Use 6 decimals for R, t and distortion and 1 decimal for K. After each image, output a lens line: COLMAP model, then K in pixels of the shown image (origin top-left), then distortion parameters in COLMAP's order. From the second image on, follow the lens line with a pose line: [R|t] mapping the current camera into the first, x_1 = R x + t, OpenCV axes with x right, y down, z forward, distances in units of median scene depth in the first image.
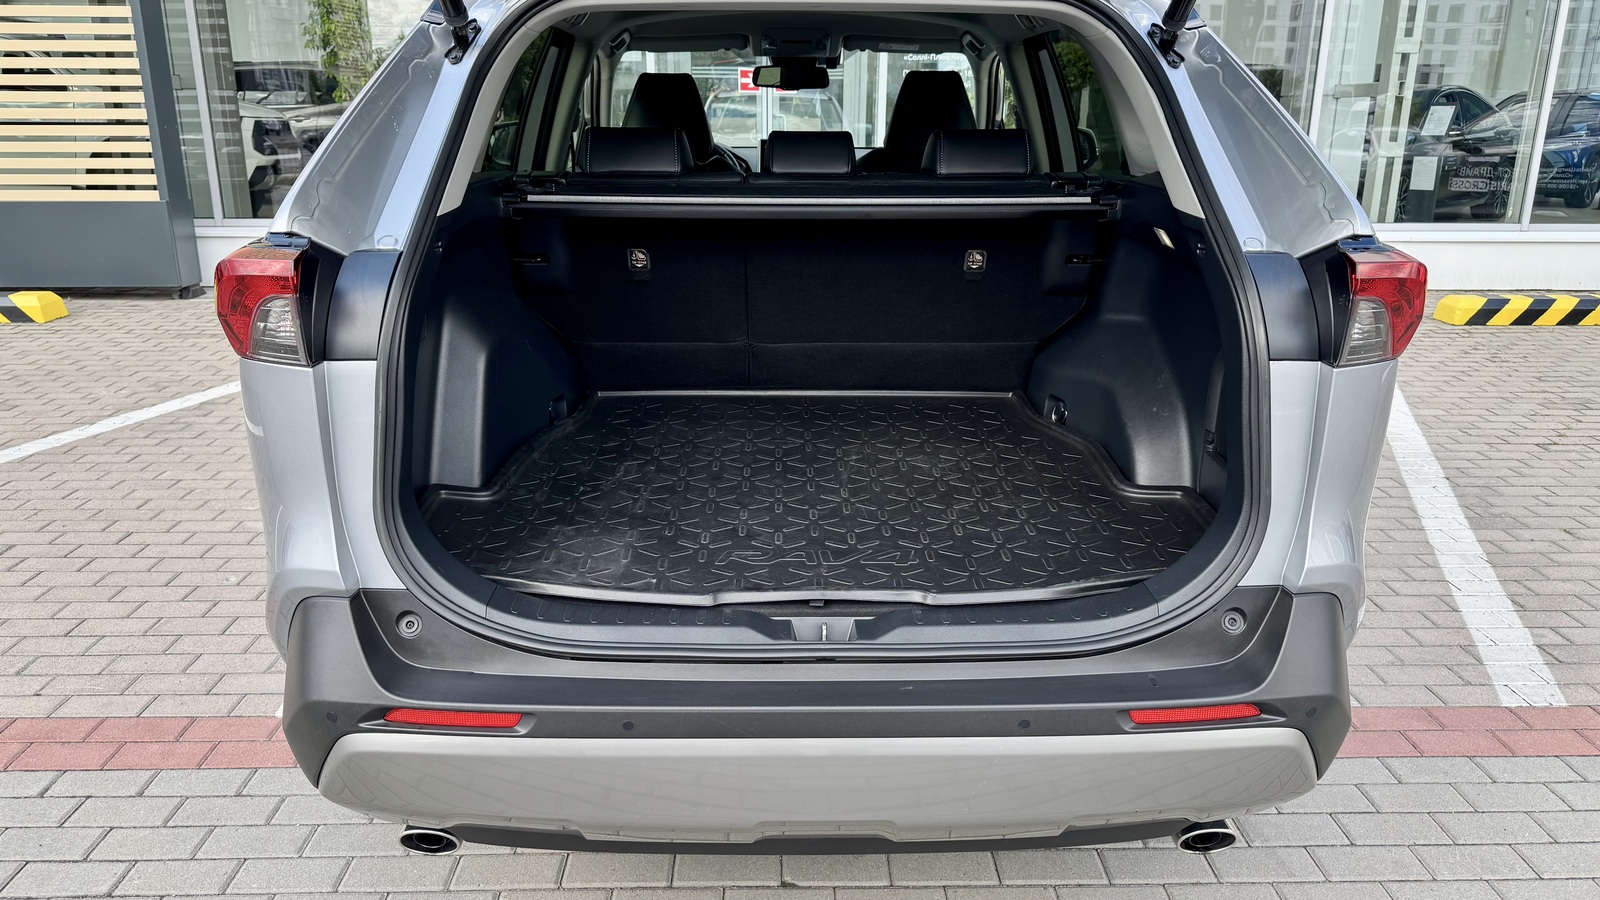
lens RADIAL K [[1137.6, 0, 791.7], [0, 1137.6, 457.6], [0, 0, 1]] dist [0.023836, -0.033425]
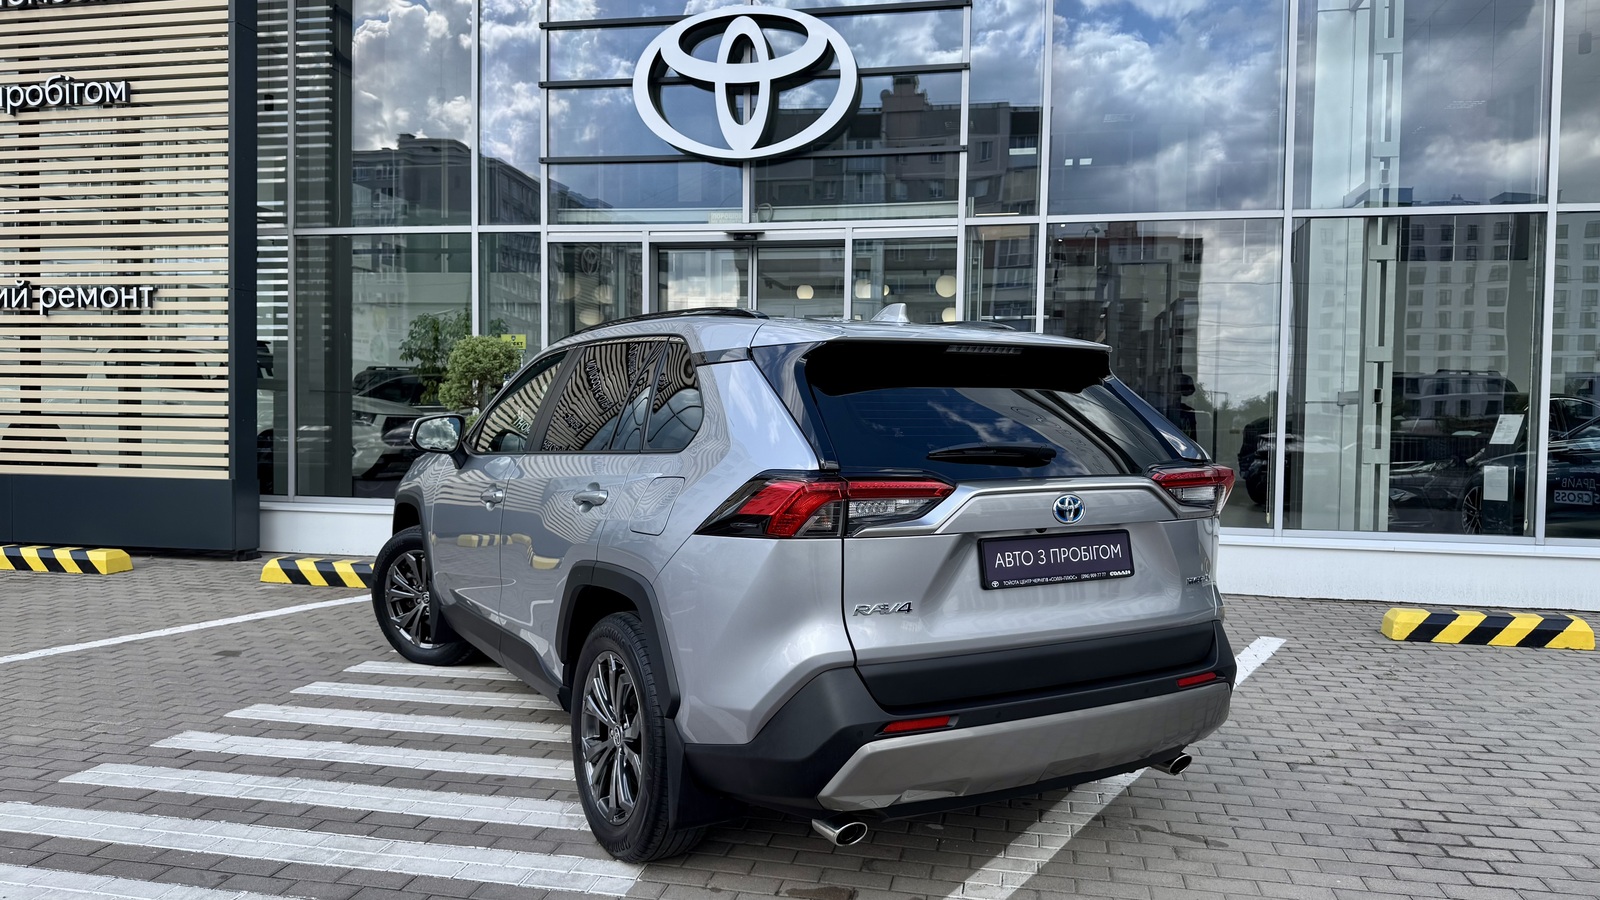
lens RADIAL K [[1137.6, 0, 791.6], [0, 1137.6, 459.4], [0, 0, 1]] dist [0.023836, -0.033425]
pose [[0.973955, 0.018341, -0.226000, 0.439158], [-0.074574, 0.967183, -0.242889, 0.004979], [0.214129, 0.253417, 0.943360, -0.020506]]
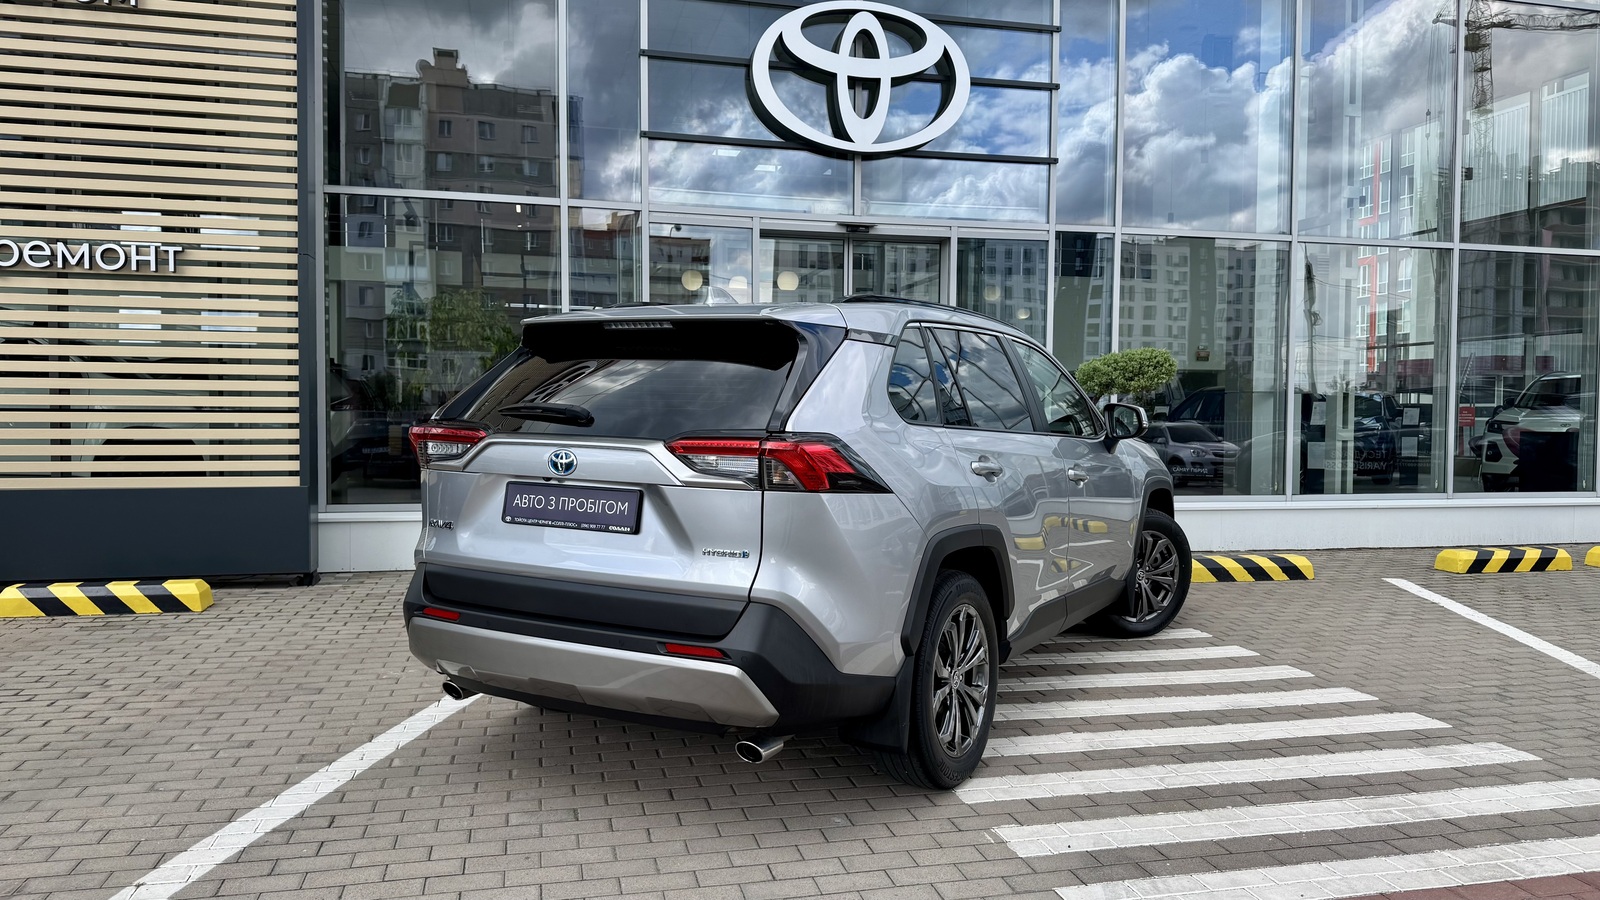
lens RADIAL K [[1137.6, 0, 796.5], [0, 1137.6, 456.6], [0, 0, 1]] dist [0.023836, -0.033425]
pose [[0.977513, -0.005560, 0.210802, -0.504678], [0.057668, 0.968594, -0.241868, 0.022009], [-0.202836, 0.248586, 0.947134, -0.045795]]
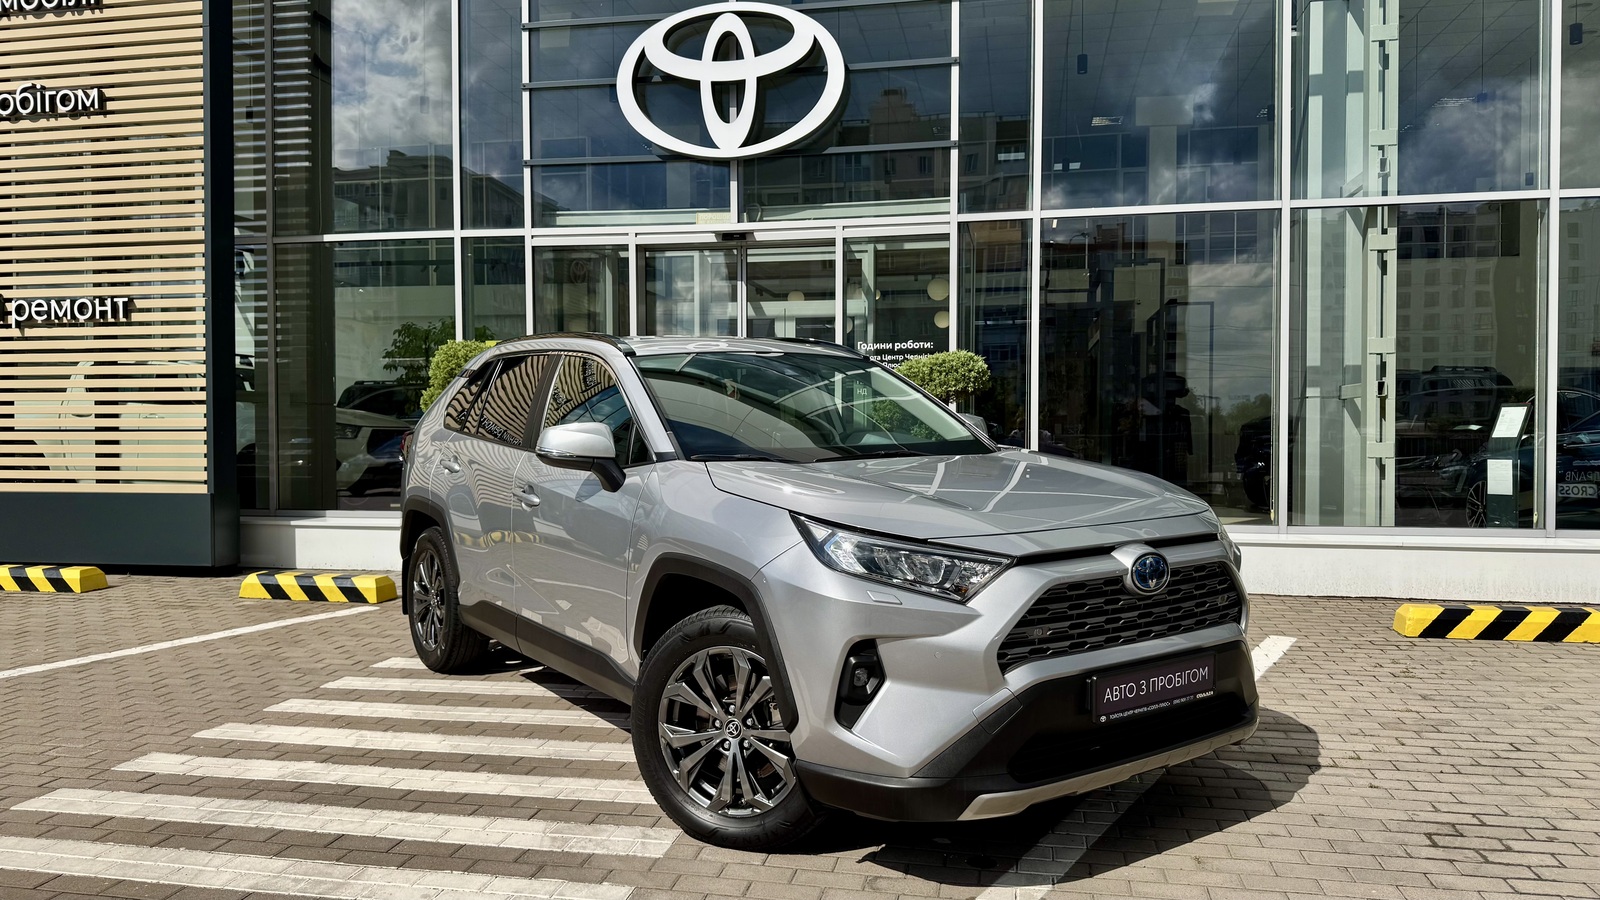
lens RADIAL K [[1137.6, 0, 794.0], [0, 1137.6, 451.2], [0, 0, 1]] dist [0.023836, -0.033425]
pose [[0.975719, -0.001219, -0.219023, 0.432144], [-0.057109, 0.963978, -0.259780, 0.005834], [0.211450, 0.265980, 0.940502, 0.019517]]
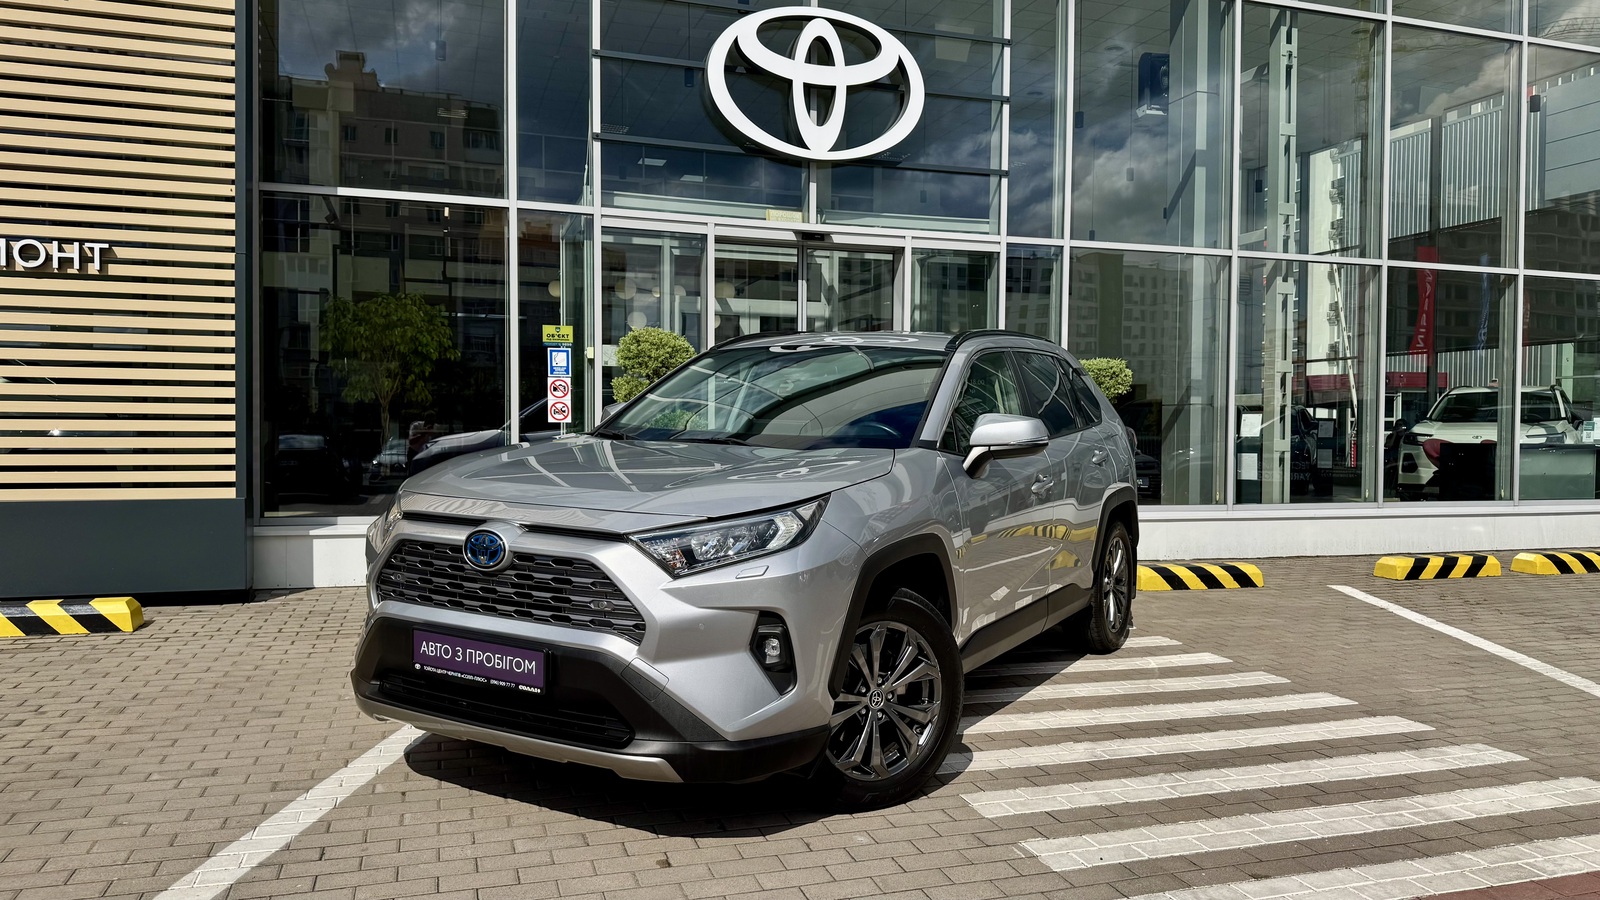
lens RADIAL K [[1137.6, 0, 797.4], [0, 1137.6, 461.8], [0, 0, 1]] dist [0.023836, -0.033425]
pose [[0.958309, -0.004657, 0.285695, -0.561795], [0.077526, 0.966598, -0.244290, 0.017028], [-0.275015, 0.256254, 0.926661, -0.005378]]
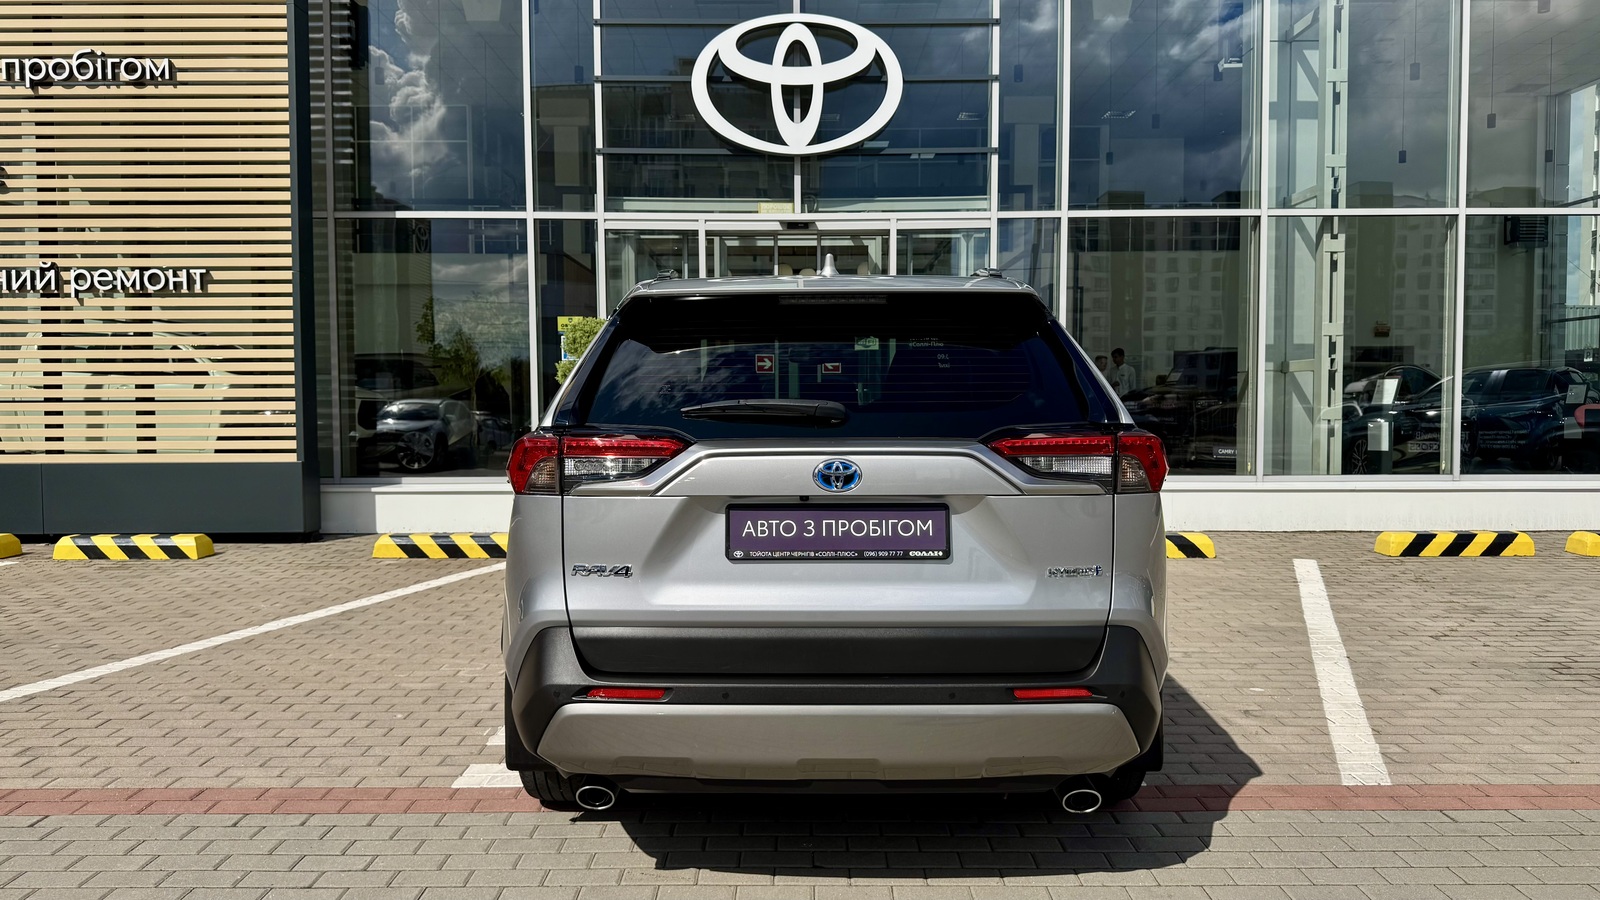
lens RADIAL K [[1137.6, 0, 789.0], [0, 1137.6, 461.7], [0, 0, 1]] dist [0.023836, -0.033425]
pose [[0.999600, -0.006963, -0.027415, 0.001572], [0.000305, 0.971829, -0.235688, 0.090248], [0.028283, 0.235585, 0.971442, -0.237897]]
